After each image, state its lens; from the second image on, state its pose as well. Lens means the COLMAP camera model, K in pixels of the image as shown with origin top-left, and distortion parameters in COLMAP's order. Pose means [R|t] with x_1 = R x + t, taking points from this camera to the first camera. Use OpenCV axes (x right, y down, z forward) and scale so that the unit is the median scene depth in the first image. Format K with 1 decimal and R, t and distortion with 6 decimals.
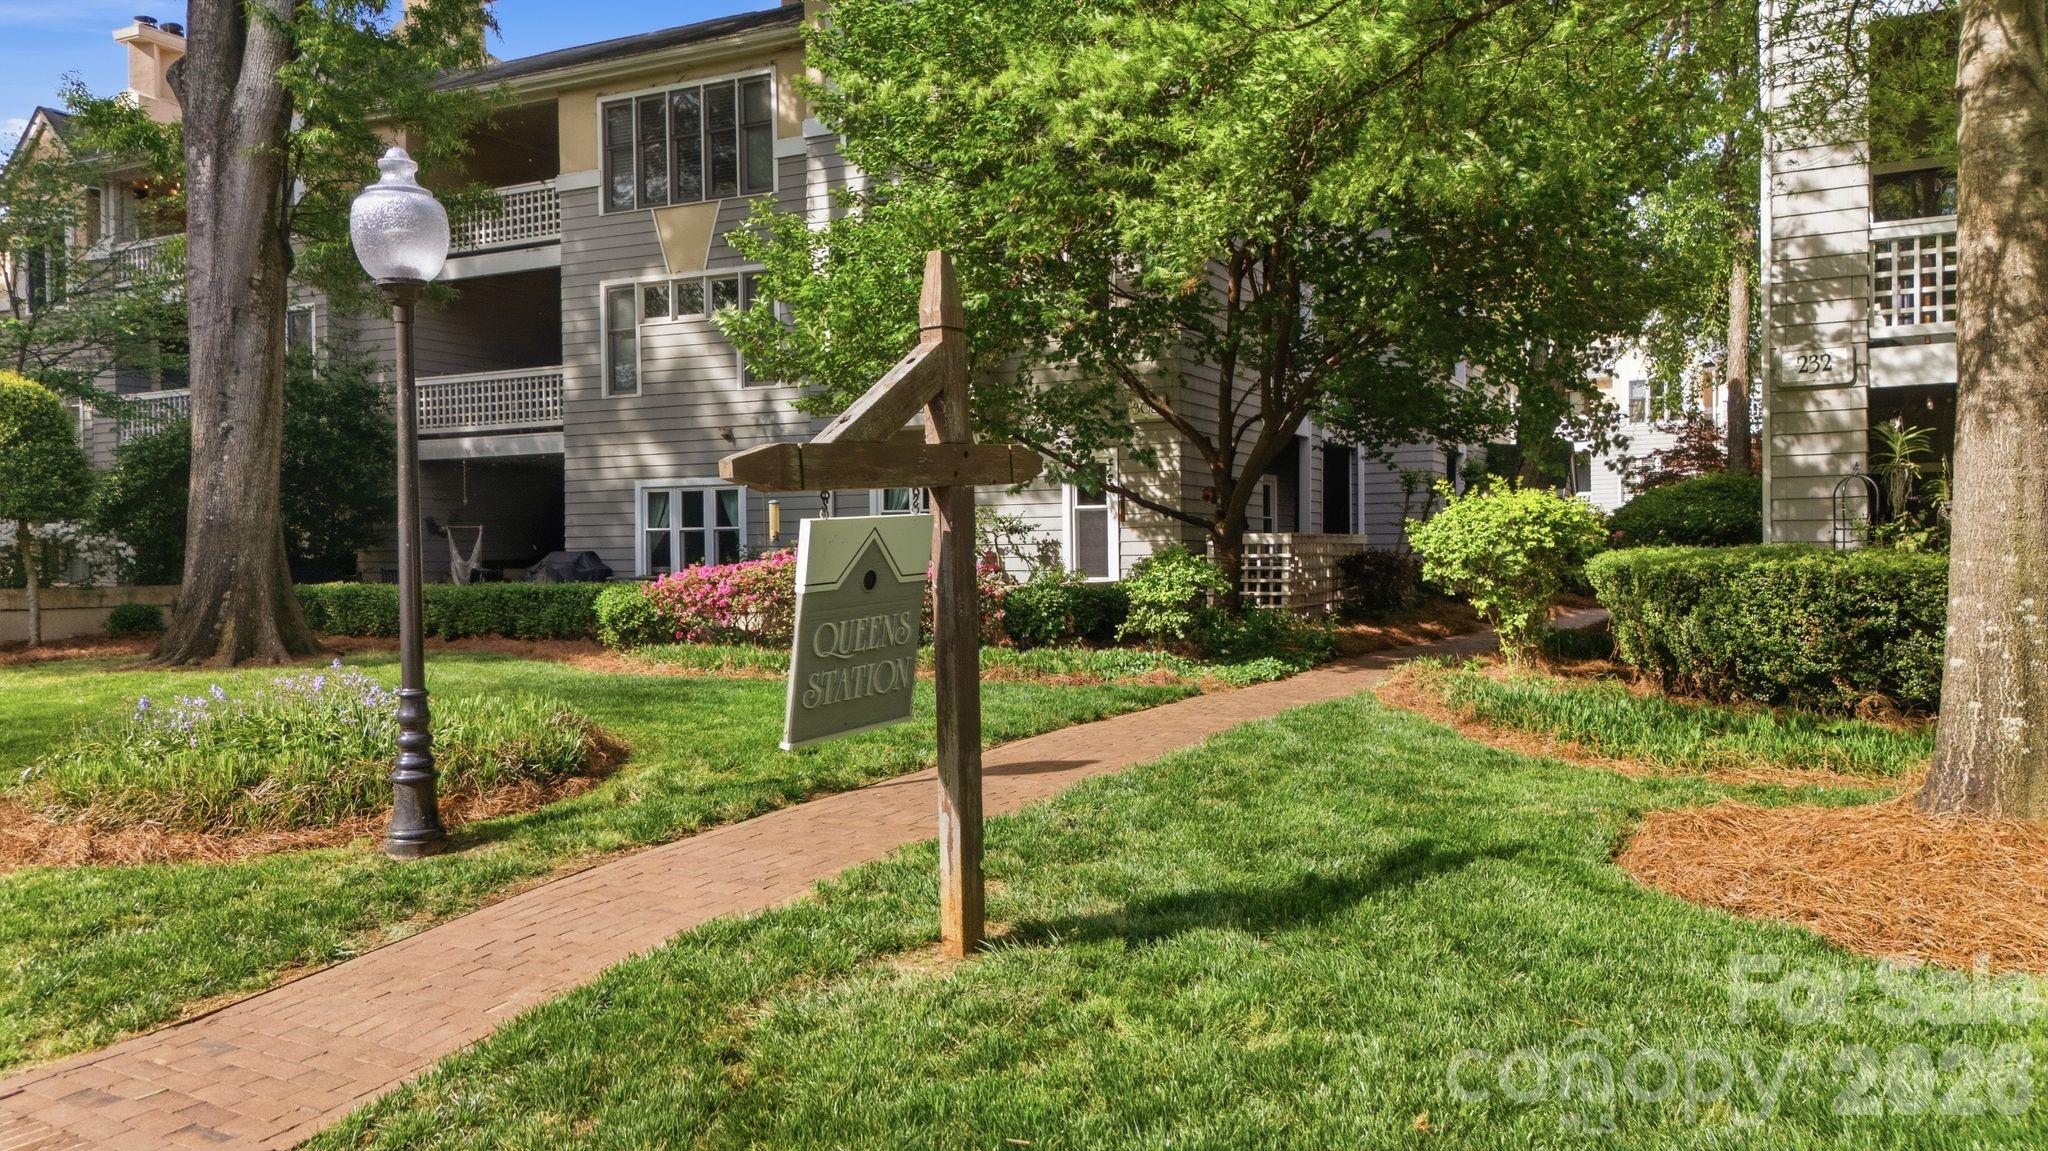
lens RADIAL K [[1528.2, 0, 1020.7], [0, 1528.2, 571.3], [0, 0, 1]] dist [0.072847, -0.008002]
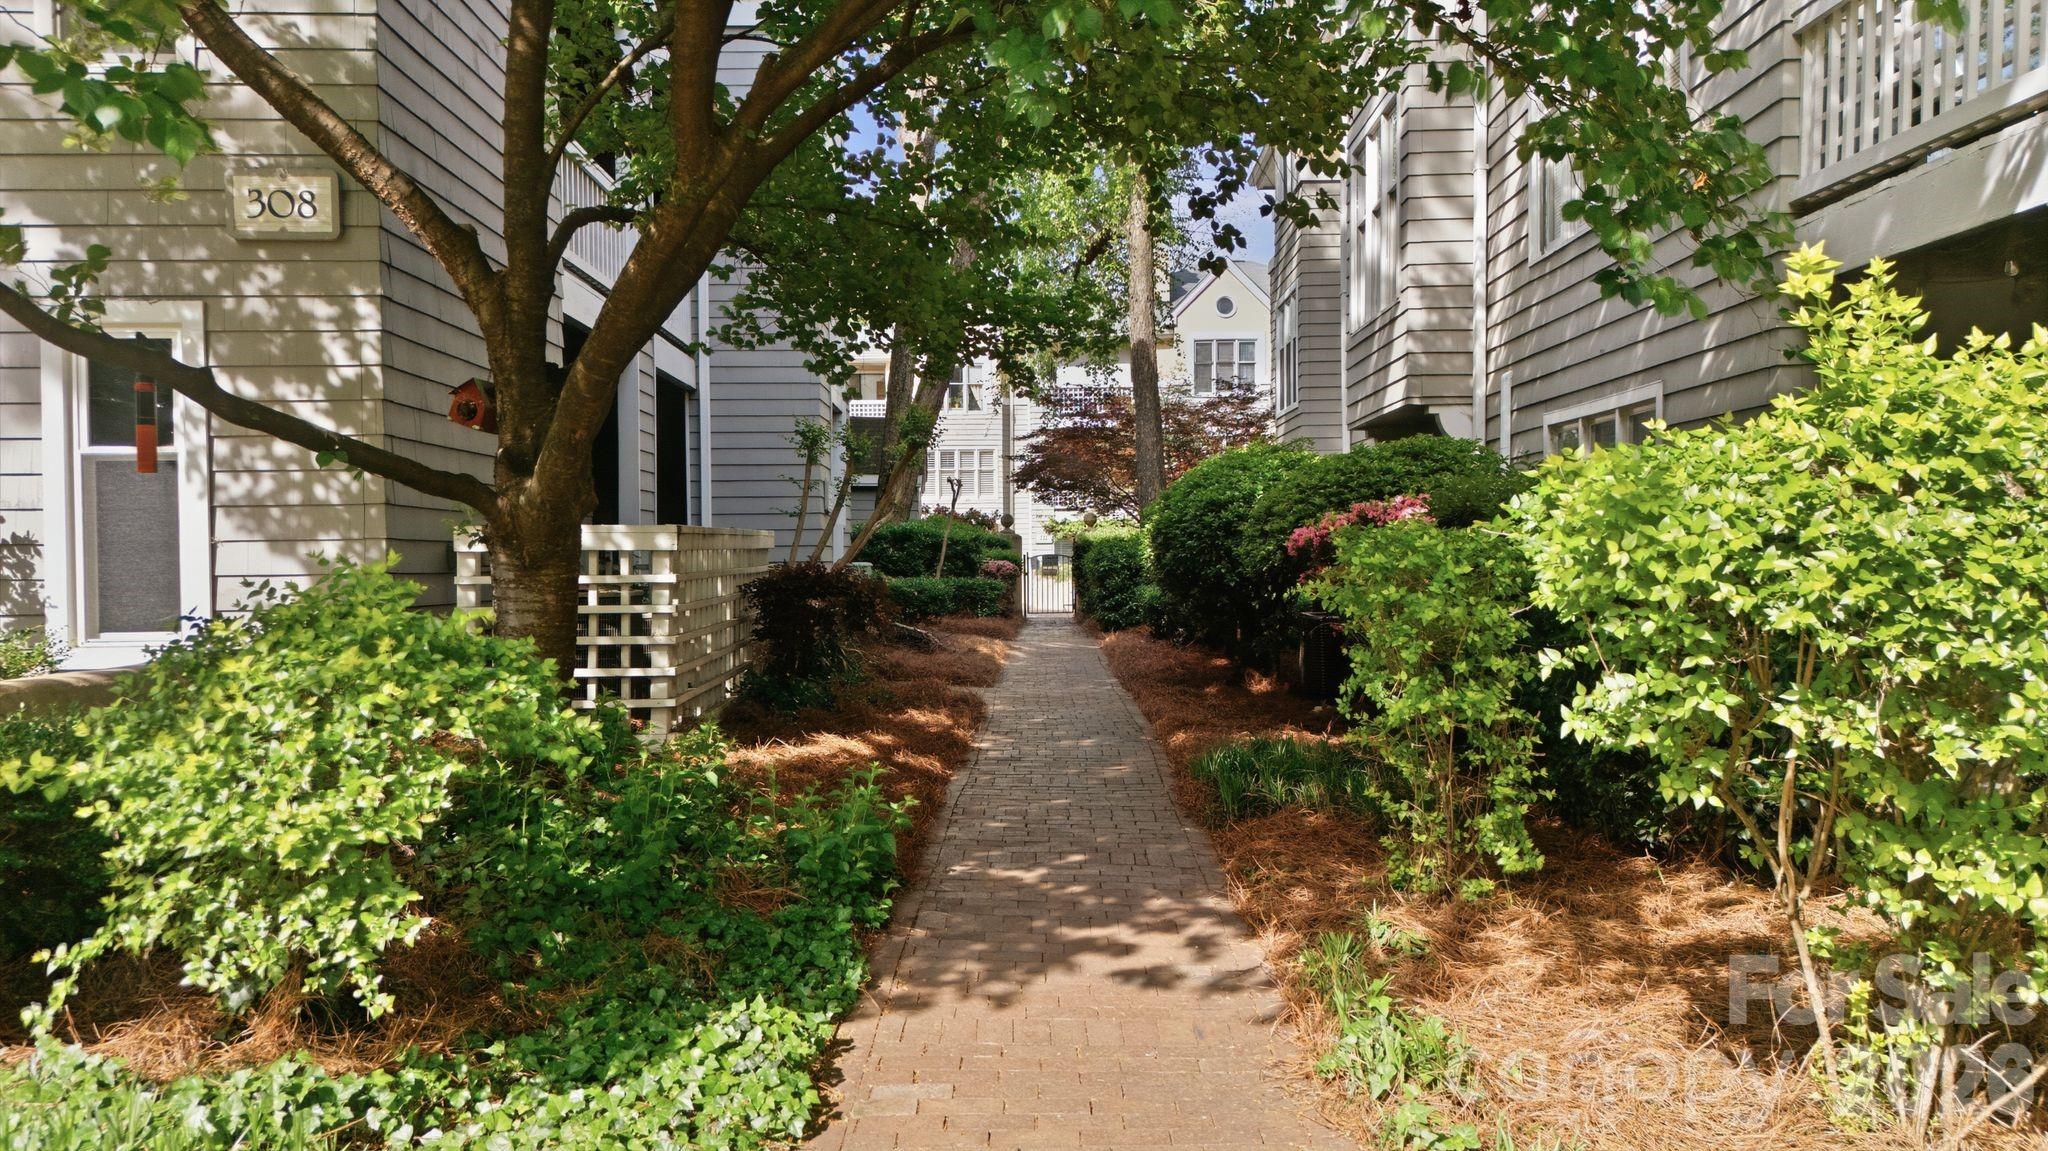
lens RADIAL K [[1528.2, 0, 1008.1], [0, 1528.2, 569.2], [0, 0, 1]] dist [0.072847, -0.008002]
pose [[0.883402, -0.000768, 0.468615, 0.061974], [0.000979, 0.999999, -0.000207, -0.012763], [-0.468615, 0.000642, 0.883402, 0.589743]]
